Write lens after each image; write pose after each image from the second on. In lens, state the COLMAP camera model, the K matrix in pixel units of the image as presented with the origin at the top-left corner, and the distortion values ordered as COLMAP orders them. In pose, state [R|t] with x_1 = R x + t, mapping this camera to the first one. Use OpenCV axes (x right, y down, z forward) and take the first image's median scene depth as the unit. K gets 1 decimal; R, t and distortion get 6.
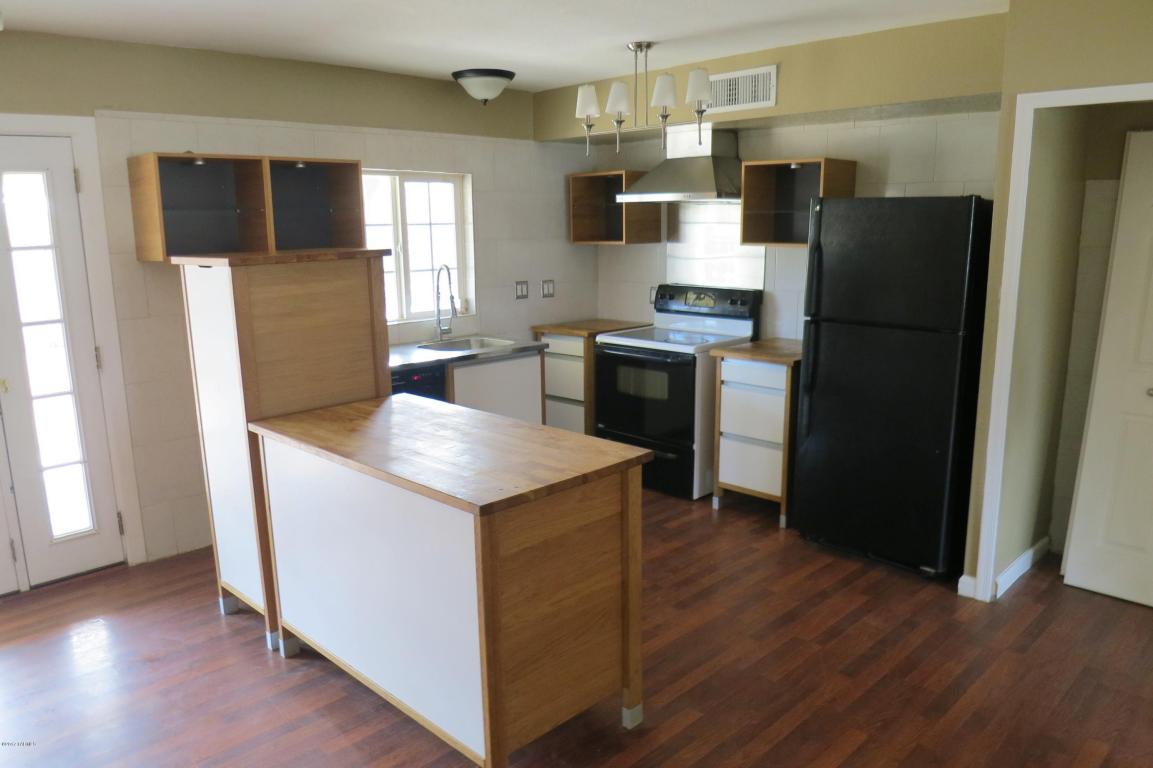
lens RADIAL K [[838.7, 0, 575.7], [0, 838.7, 397.6], [0, 0, 1]] dist [-0.024816, -0.002888]
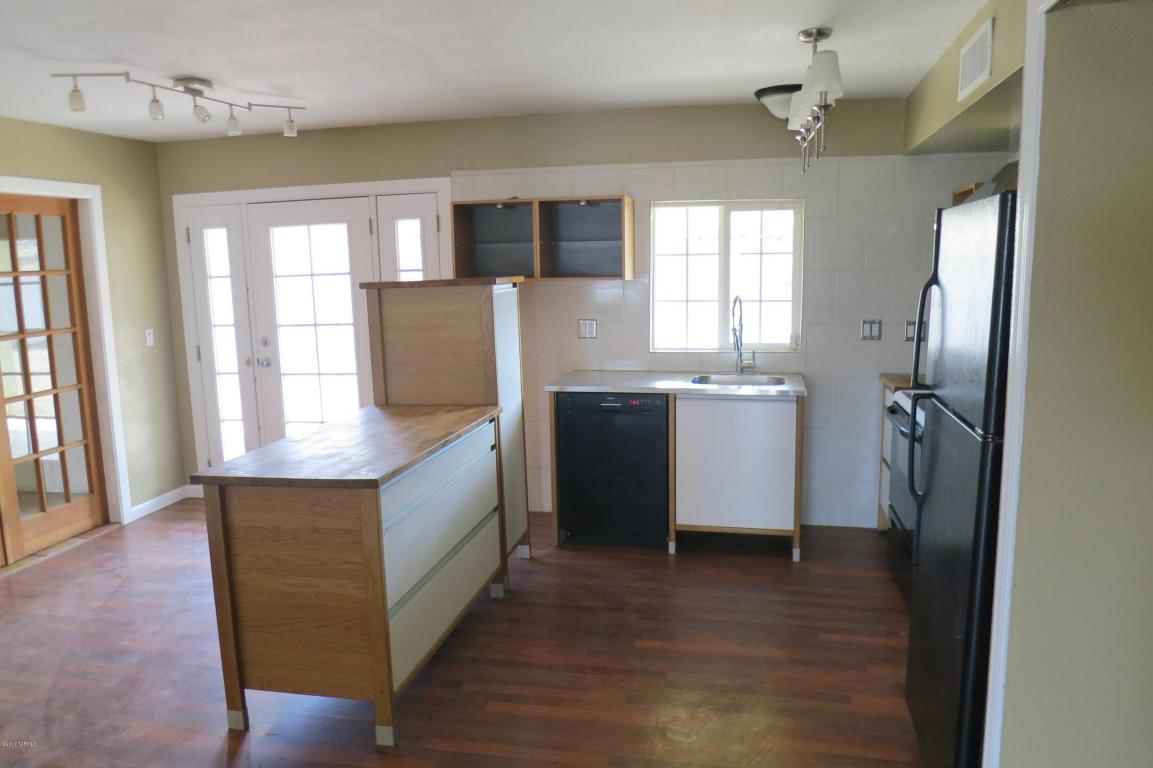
lens RADIAL K [[799.9, 0, 576.4], [0, 799.9, 422.3], [0, 0, 1]] dist [-0.021911, -0.007537]
pose [[0.553141, 0.170280, -0.815500, 0.538884], [-0.164216, 0.981968, 0.093654, -0.073865], [0.816743, 0.082114, 0.571129, 0.344145]]
